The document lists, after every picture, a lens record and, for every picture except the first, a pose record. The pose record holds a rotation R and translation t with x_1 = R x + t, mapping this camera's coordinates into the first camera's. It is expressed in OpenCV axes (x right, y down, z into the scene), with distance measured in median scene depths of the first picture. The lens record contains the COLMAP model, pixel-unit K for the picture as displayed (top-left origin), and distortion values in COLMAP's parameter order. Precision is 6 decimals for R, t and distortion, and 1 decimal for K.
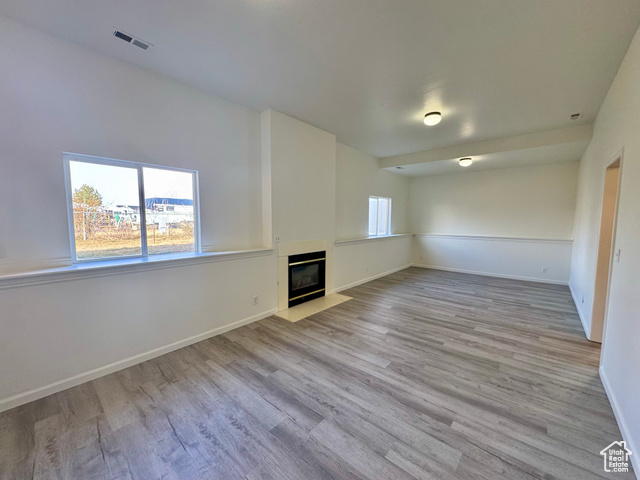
lens RADIAL K [[254.1, 0, 318.3], [0, 254.1, 240.0], [0, 0, 1]] dist [-0.001702, -0.000442]
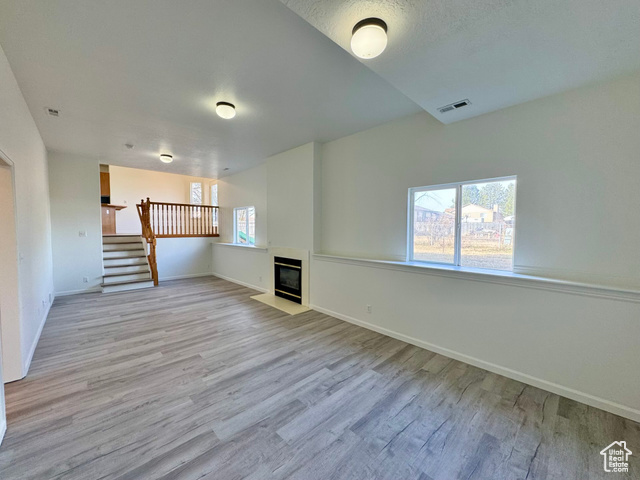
lens RADIAL K [[254.1, 0, 320.8], [0, 254.1, 242.4], [0, 0, 1]] dist [-0.001702, -0.000442]
pose [[-0.082916, 0.050757, -0.995263, 1.341426], [-0.085599, 0.994648, 0.057857, -0.124522], [0.992873, 0.089991, -0.078127, 1.486619]]
